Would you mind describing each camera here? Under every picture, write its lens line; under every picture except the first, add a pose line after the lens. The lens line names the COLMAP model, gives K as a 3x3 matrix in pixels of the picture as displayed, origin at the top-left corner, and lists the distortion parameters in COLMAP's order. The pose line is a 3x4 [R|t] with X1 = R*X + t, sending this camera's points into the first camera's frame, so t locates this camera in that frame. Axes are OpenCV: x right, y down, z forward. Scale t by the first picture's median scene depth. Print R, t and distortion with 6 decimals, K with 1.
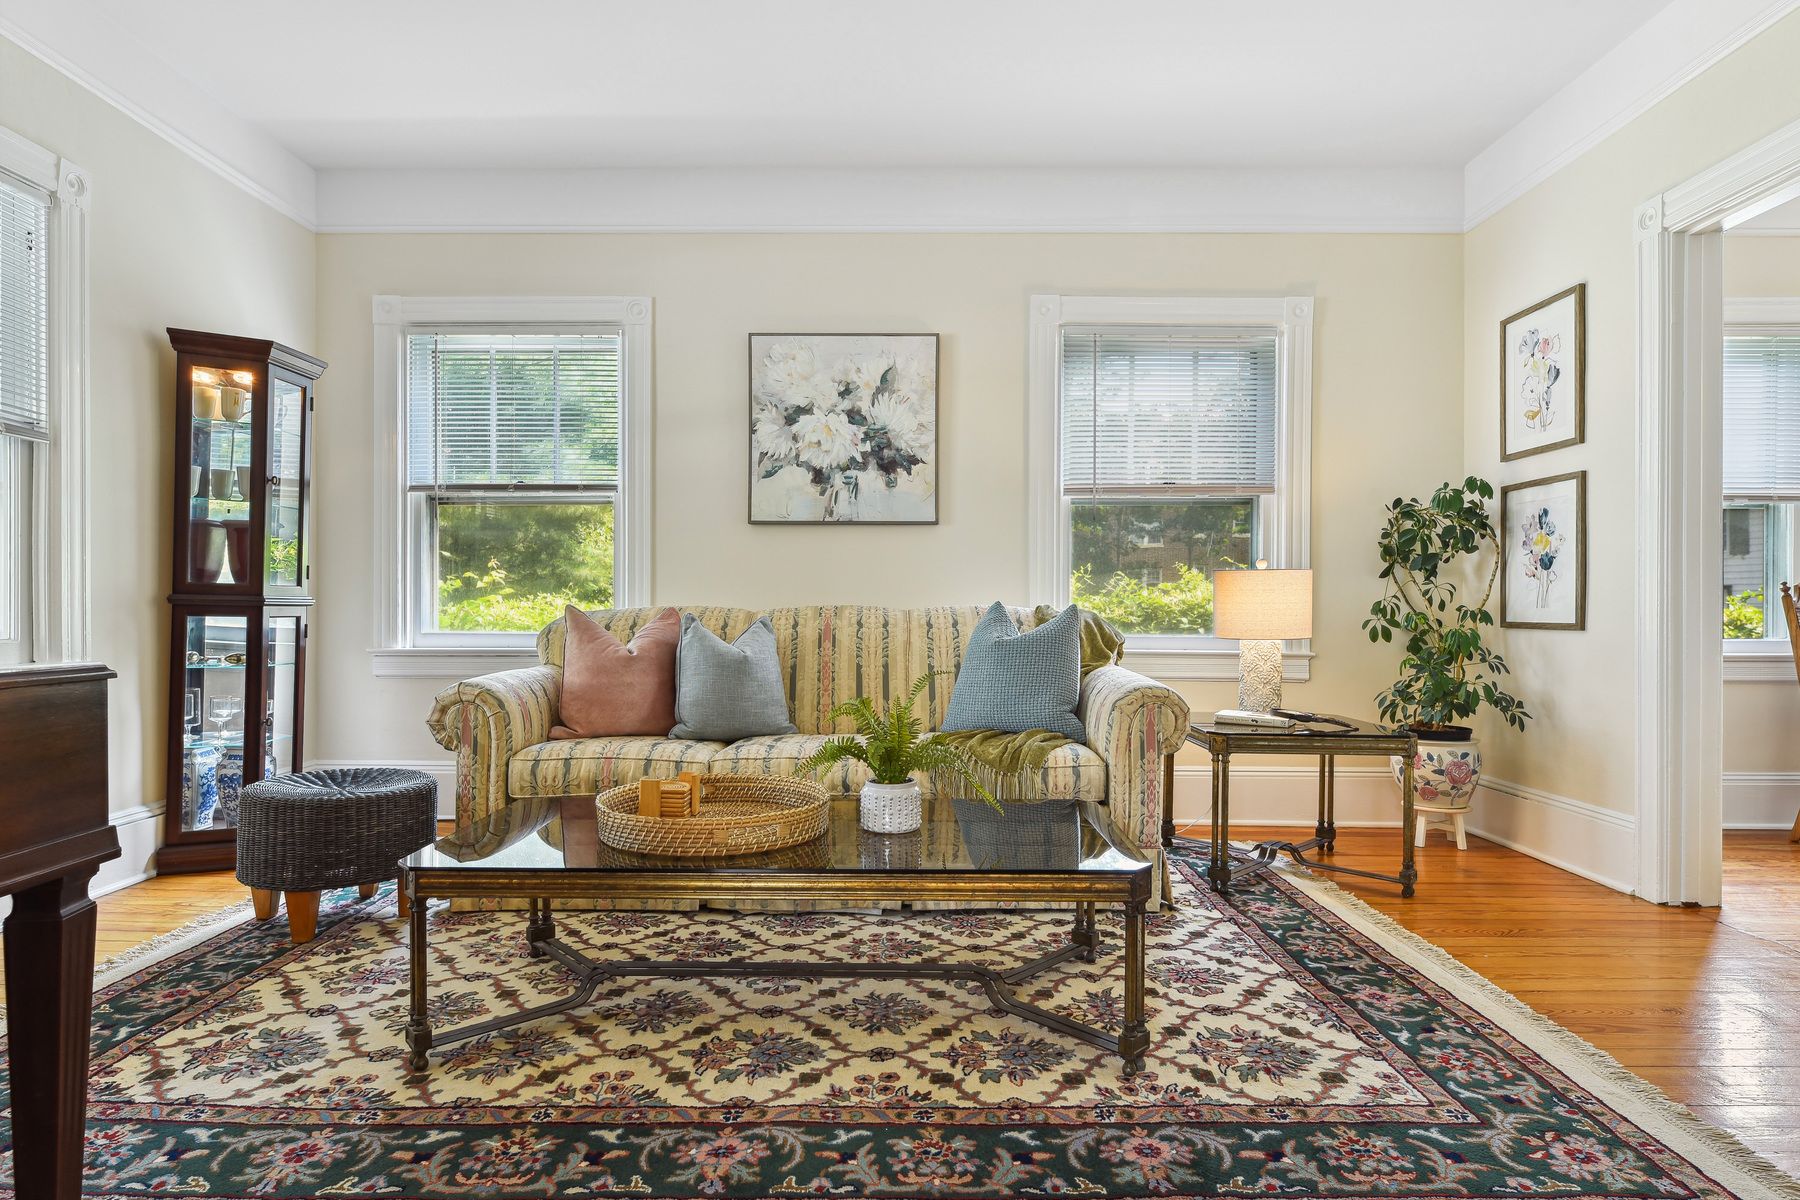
lens RADIAL K [[960.3, 0, 899.7], [0, 960.3, 612.0], [0, 0, 1]] dist [0.007133, -0.002102]
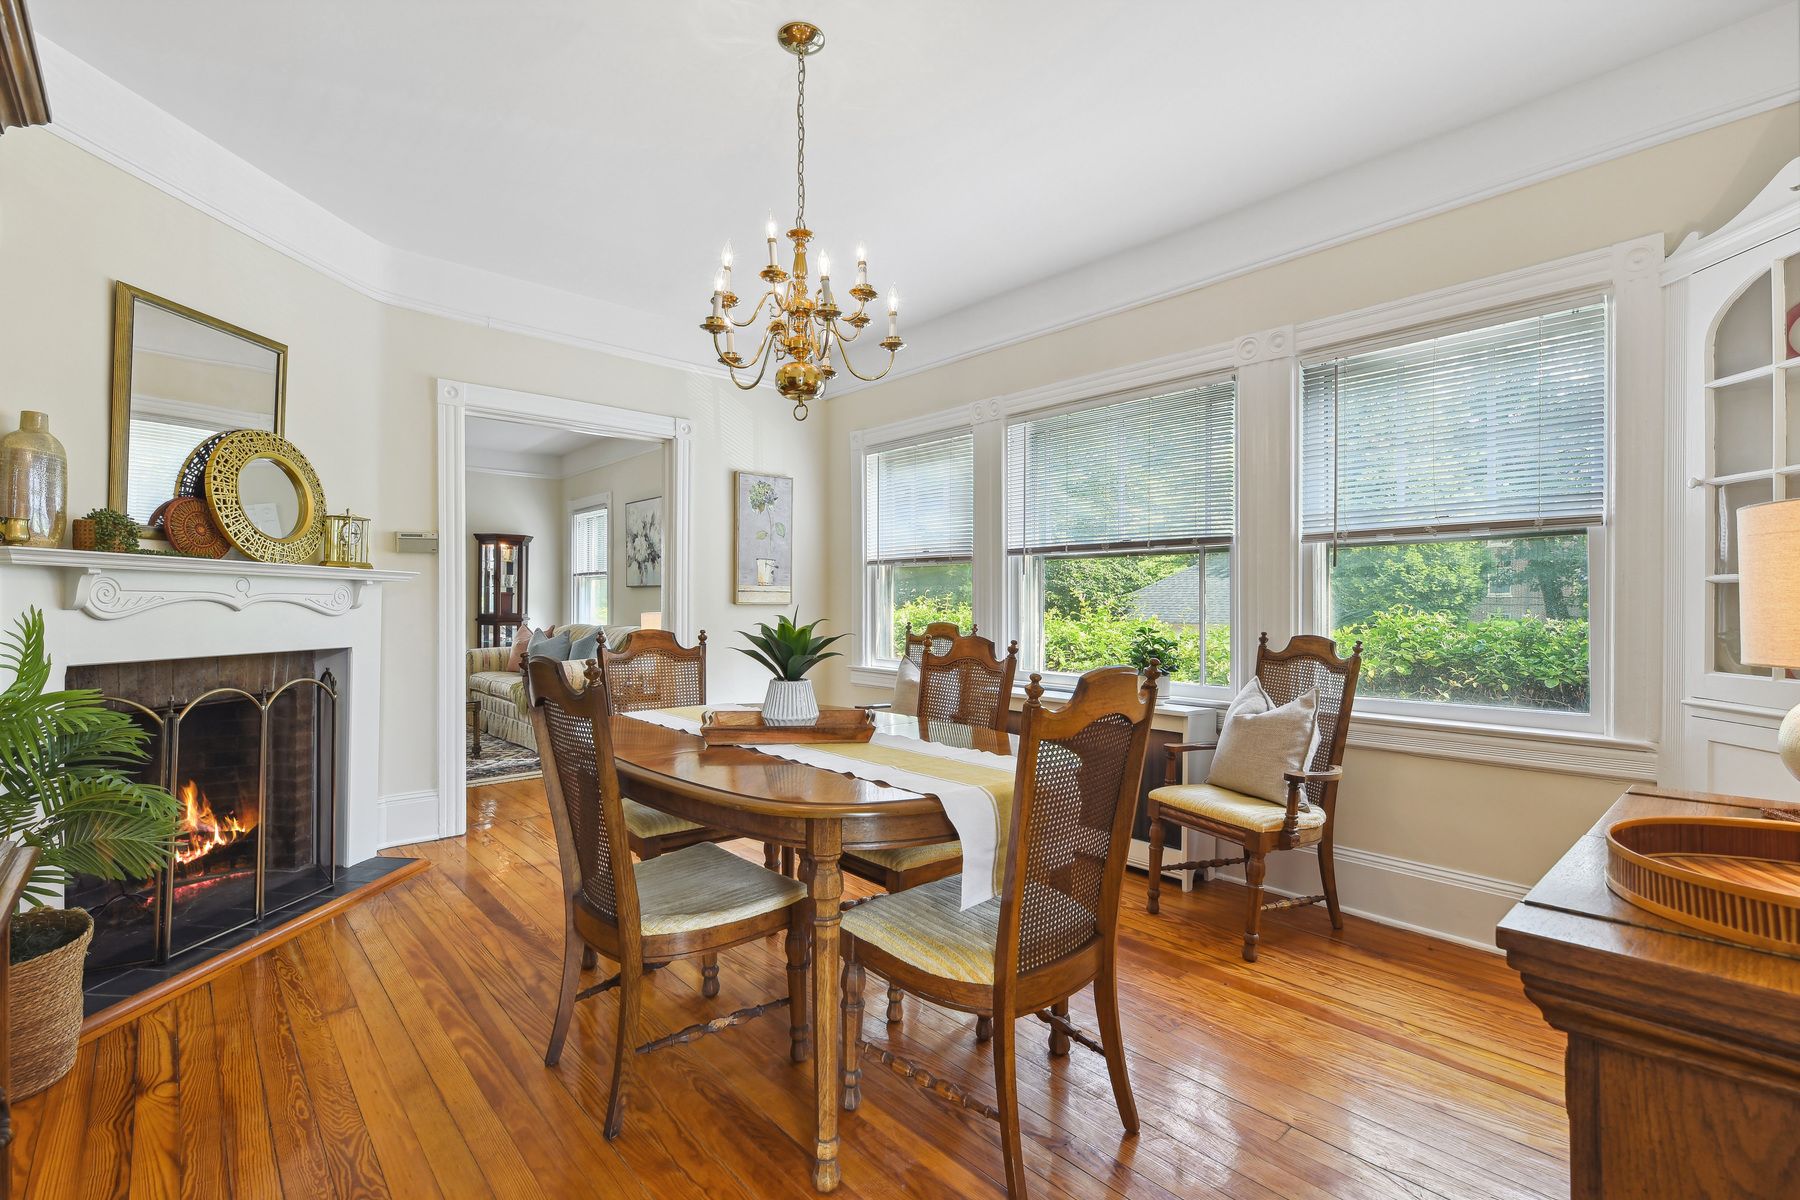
lens RADIAL K [[789.8, 0, 896.2], [0, 789.8, 596.0], [0, 0, 1]] dist [0.002302, -0.003218]
pose [[0.692198, -0.008636, -0.721656, 2.514246], [-0.003240, 0.999881, -0.015074, -0.069723], [0.721700, 0.012772, 0.692088, 0.259740]]
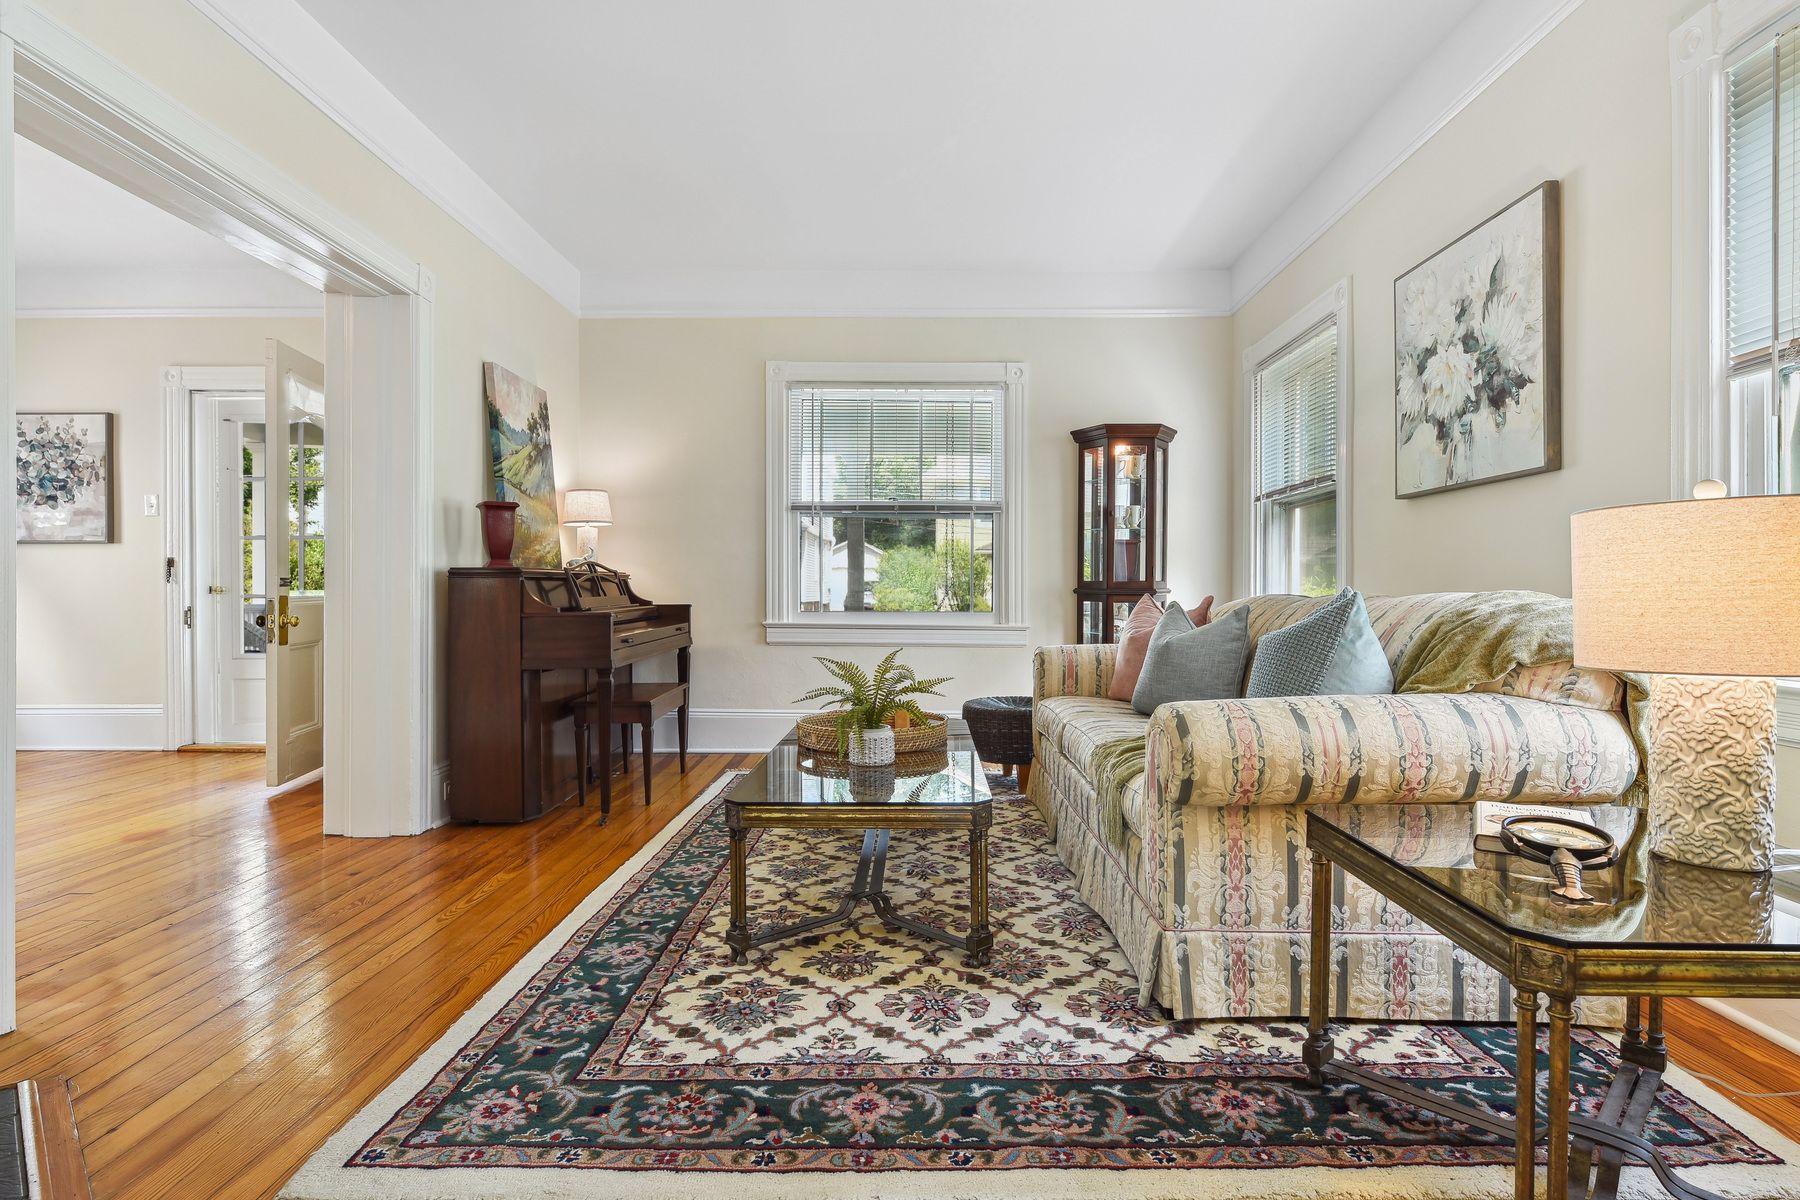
lens RADIAL K [[896.0, 0, 901.8], [0, 896.0, 595.6], [0, 0, 1]] dist [0.004733, 0.000148]
pose [[0.005091, -0.000575, -0.999987, 1.001870], [-0.005265, 0.999986, -0.000602, -0.003552], [0.999973, 0.005268, 0.005088, 0.848507]]
